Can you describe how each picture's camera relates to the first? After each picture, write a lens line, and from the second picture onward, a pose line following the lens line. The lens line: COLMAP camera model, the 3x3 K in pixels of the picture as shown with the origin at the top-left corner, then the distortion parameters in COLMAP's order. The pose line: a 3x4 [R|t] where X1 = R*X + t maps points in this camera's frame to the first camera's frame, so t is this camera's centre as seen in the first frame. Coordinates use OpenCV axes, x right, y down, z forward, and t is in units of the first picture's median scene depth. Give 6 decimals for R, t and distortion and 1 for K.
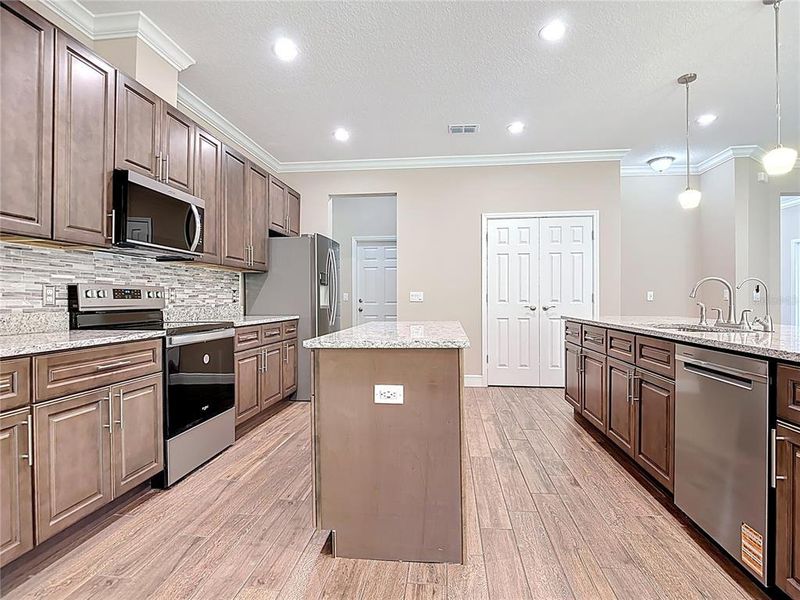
lens RADIAL K [[423.0, 0, 400.0], [0, 423.0, 300.0], [0, 0, 1]] dist [0.043852, -0.032927]
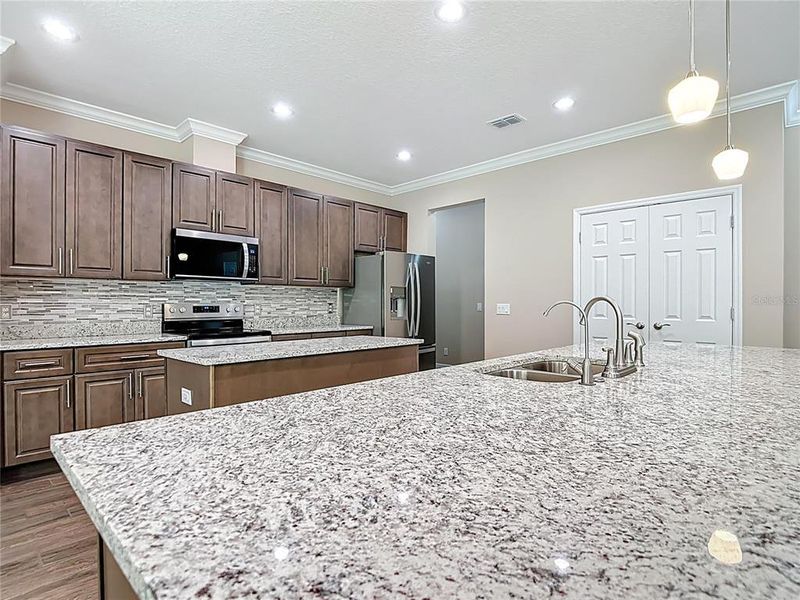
lens RADIAL K [[429.8, 0, 402.6], [0, 429.8, 304.8], [0, 0, 1]] dist [-0.002967, -0.002604]
pose [[0.792389, 0.003667, -0.610005, 0.709449], [-0.002223, 0.999993, 0.003124, -0.031523], [0.610012, -0.001120, 0.792391, 0.220156]]
